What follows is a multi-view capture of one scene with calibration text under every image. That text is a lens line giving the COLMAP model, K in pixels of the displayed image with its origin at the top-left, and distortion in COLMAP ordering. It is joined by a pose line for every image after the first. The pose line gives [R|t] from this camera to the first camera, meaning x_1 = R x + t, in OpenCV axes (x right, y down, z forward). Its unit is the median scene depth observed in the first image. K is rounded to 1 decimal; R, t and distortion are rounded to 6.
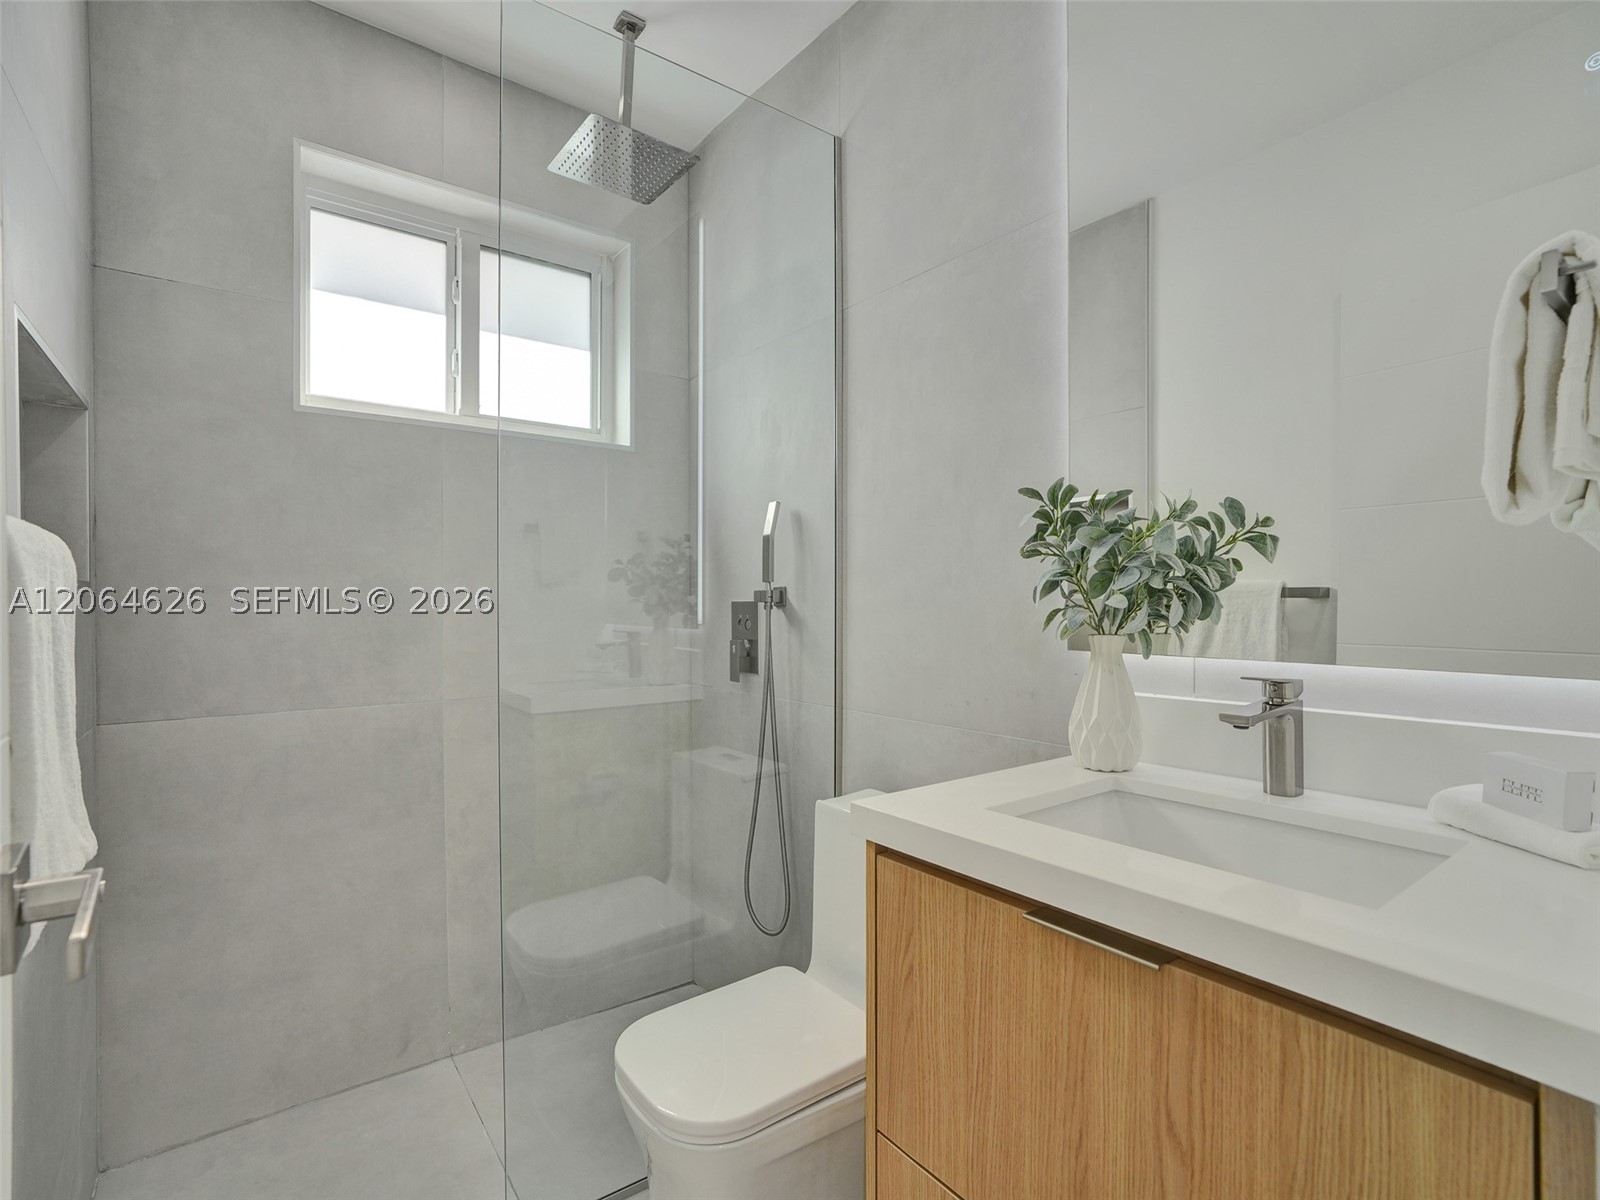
lens RADIAL K [[763.5, 0, 793.7], [0, 763.5, 595.2], [0, 0, 1]] dist [-0.062500, 0.027405]
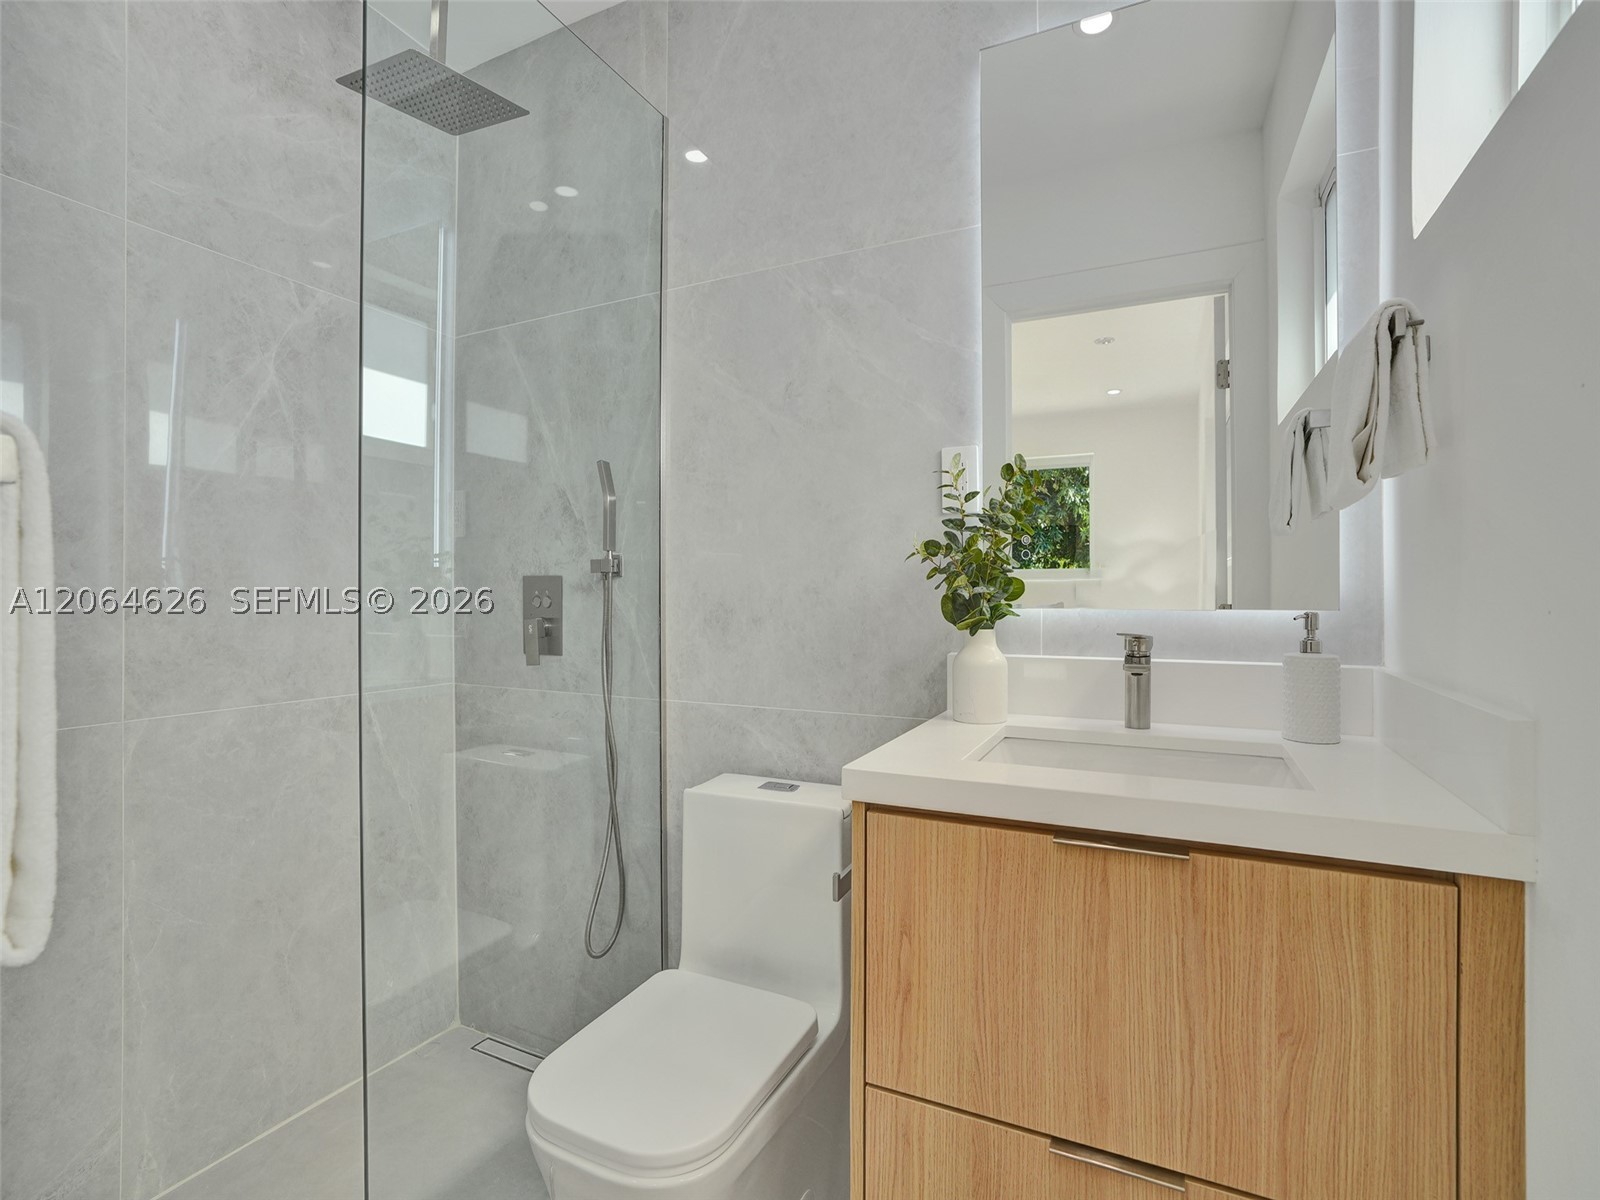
lens RADIAL K [[763.5, 0, 793.7], [0, 763.5, 595.2], [0, 0, 1]] dist [-0.062500, 0.027405]
pose [[0.881479, 0.019018, 0.471840, -0.452190], [-0.019707, 0.999800, -0.003481, 0.057946], [-0.471812, -0.006230, 0.881677, 0.150317]]
